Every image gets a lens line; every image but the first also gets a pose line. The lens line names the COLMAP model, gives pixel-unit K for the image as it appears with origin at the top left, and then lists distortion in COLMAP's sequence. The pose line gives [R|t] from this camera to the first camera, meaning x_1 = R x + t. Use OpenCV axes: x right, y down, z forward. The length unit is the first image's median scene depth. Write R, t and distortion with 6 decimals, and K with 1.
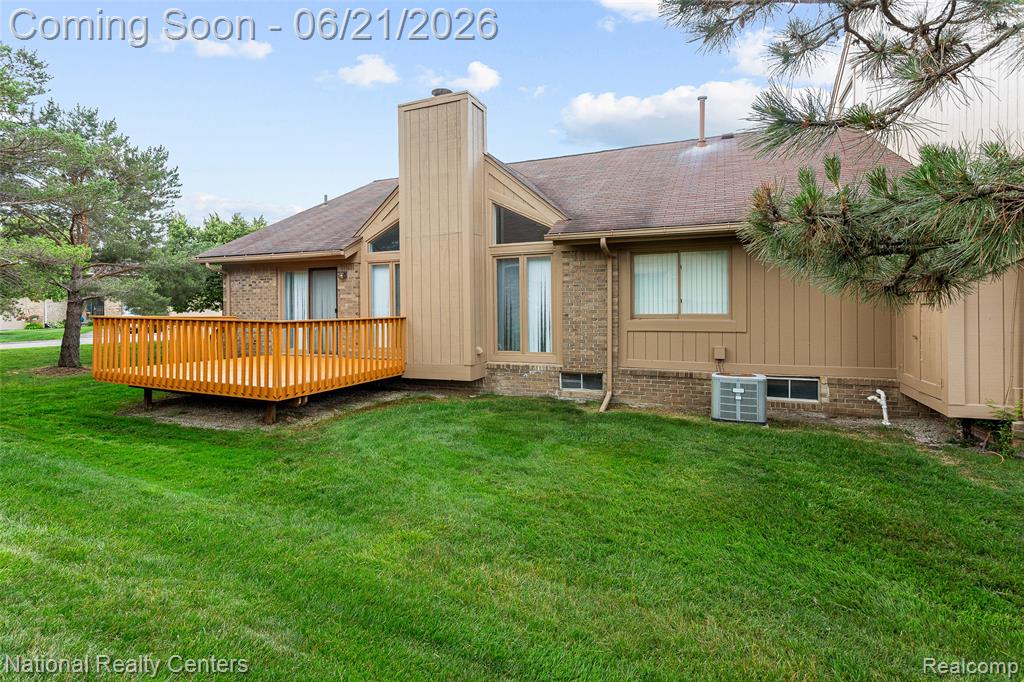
lens RADIAL K [[507.2, 0, 494.0], [0, 507.2, 308.3], [0, 0, 1]] dist [0.001104, 0.000355]
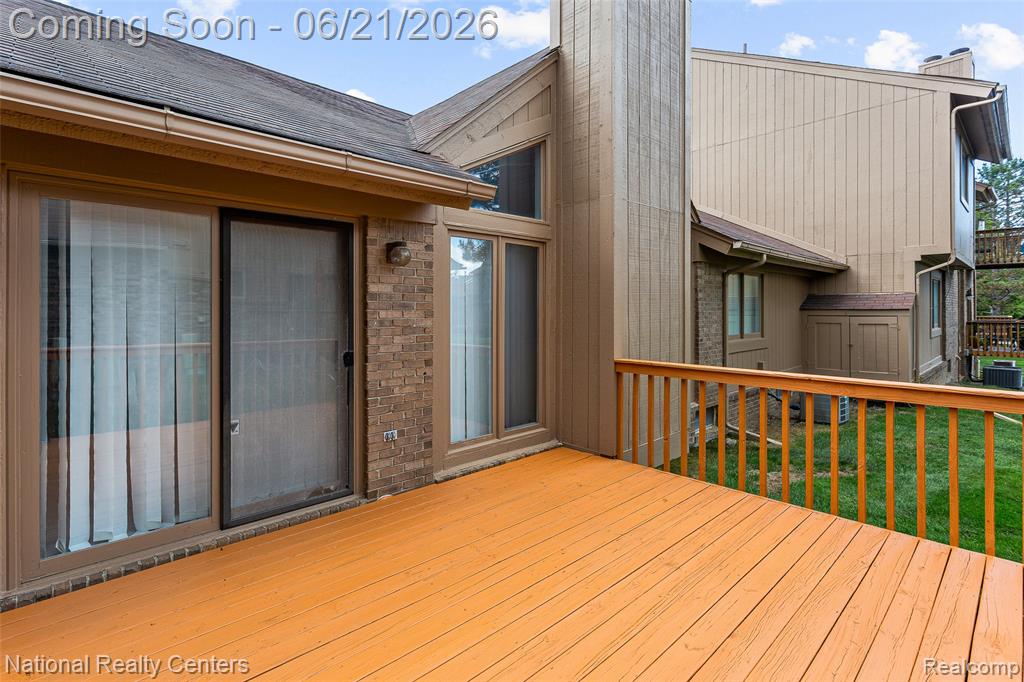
lens RADIAL K [[507.3, 0, 527.7], [0, 507.3, 310.2], [0, 0, 1]] dist [0.003536, 0.001361]
pose [[0.355543, 0.004610, 0.934648, -0.691559], [0.000390, 0.999987, -0.005081, -0.029824], [-0.934660, 0.002171, 0.355537, 0.944843]]
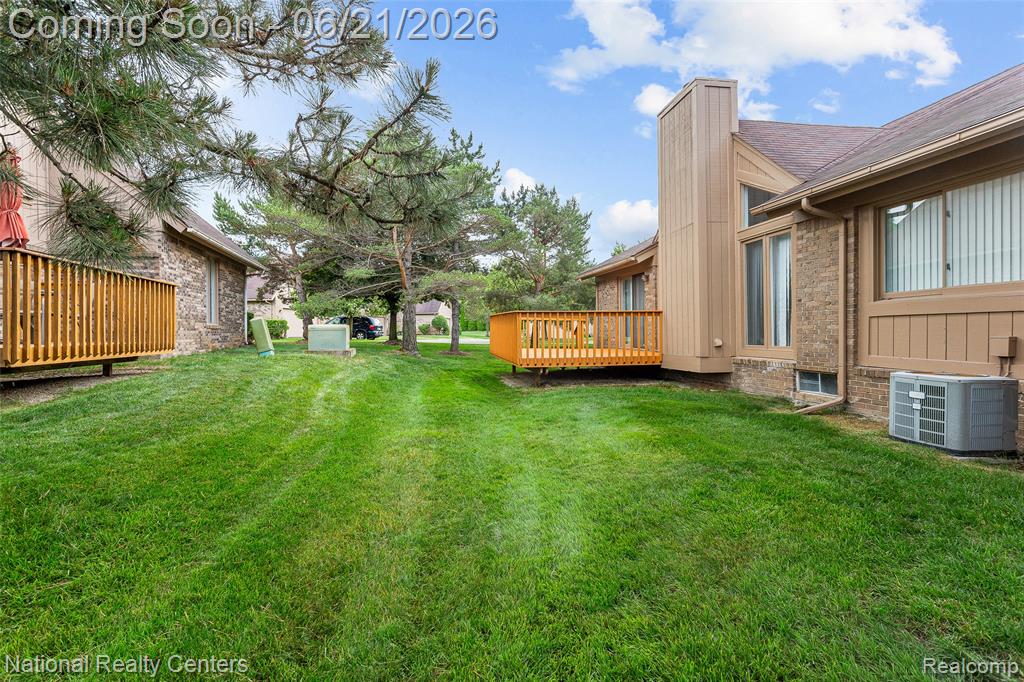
lens RADIAL K [[485.9, 0, 510.2], [0, 485.9, 336.1], [0, 0, 1]] dist [-0.002851, 0.000319]
pose [[0.552411, 0.009910, -0.833513, 0.523097], [0.003217, 0.999897, 0.014020, 0.057111], [0.833566, -0.010426, 0.552322, 0.171453]]
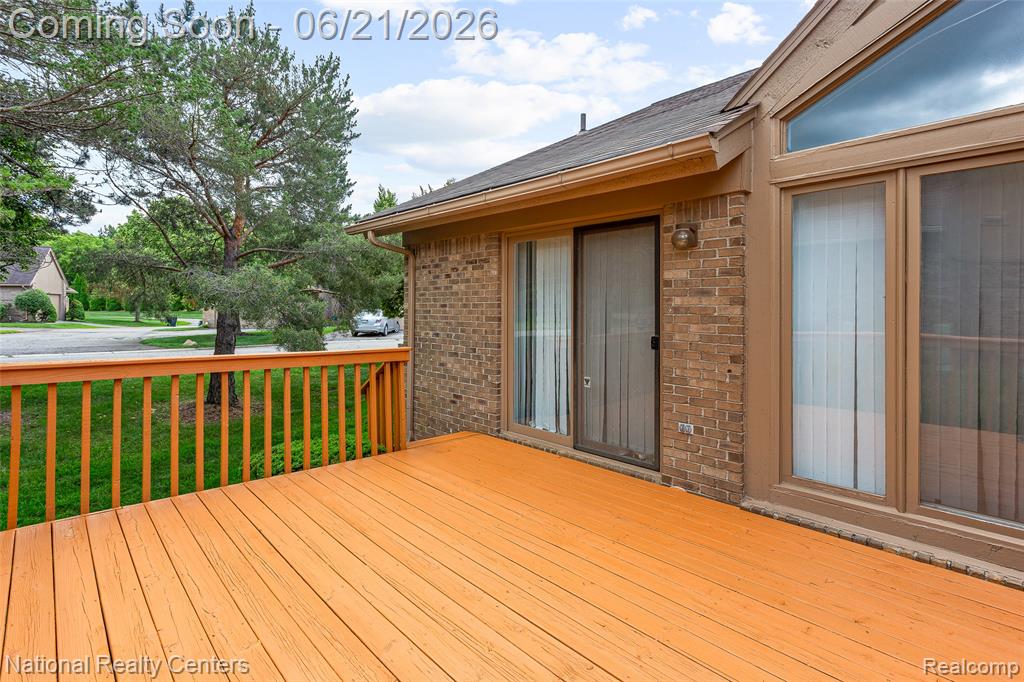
lens RADIAL K [[507.2, 0, 494.0], [0, 507.2, 308.3], [0, 0, 1]] dist [0.001104, 0.000355]
pose [[0.908279, 0.008181, -0.418285, -0.323321], [-0.006207, 0.999962, 0.006078, -0.024716], [0.418319, -0.002925, 0.908296, 0.779107]]
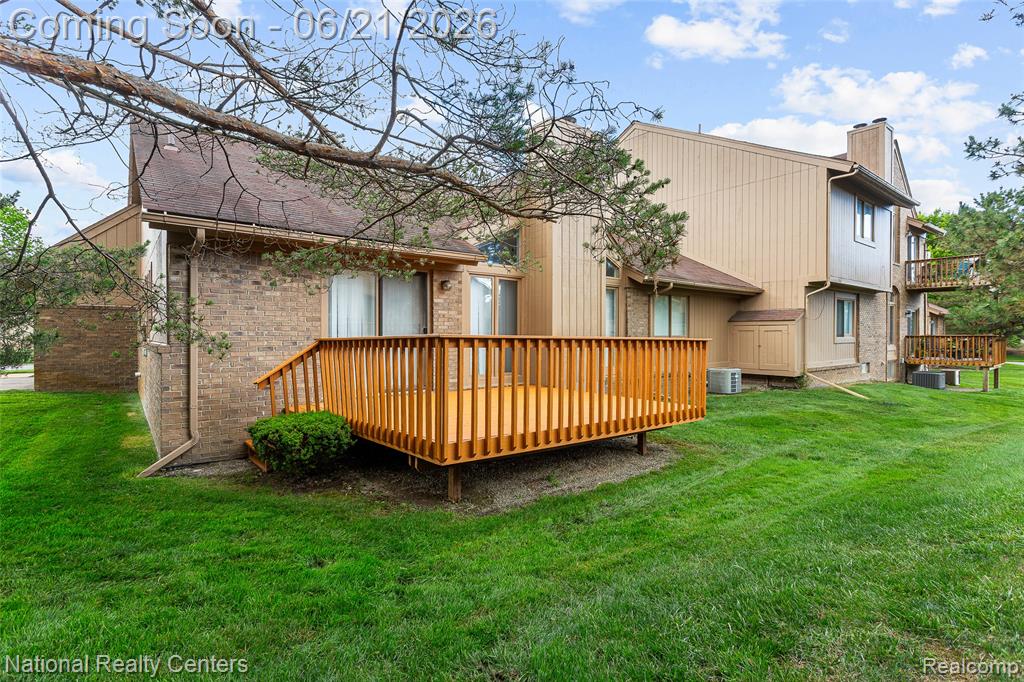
lens RADIAL K [[485.9, 0, 510.2], [0, 485.9, 336.1], [0, 0, 1]] dist [-0.002851, 0.000319]
pose [[0.462694, 0.001269, 0.886517, -1.077125], [-0.006980, 0.999973, 0.002211, 0.011981], [-0.886491, -0.007211, 0.462691, 0.674325]]
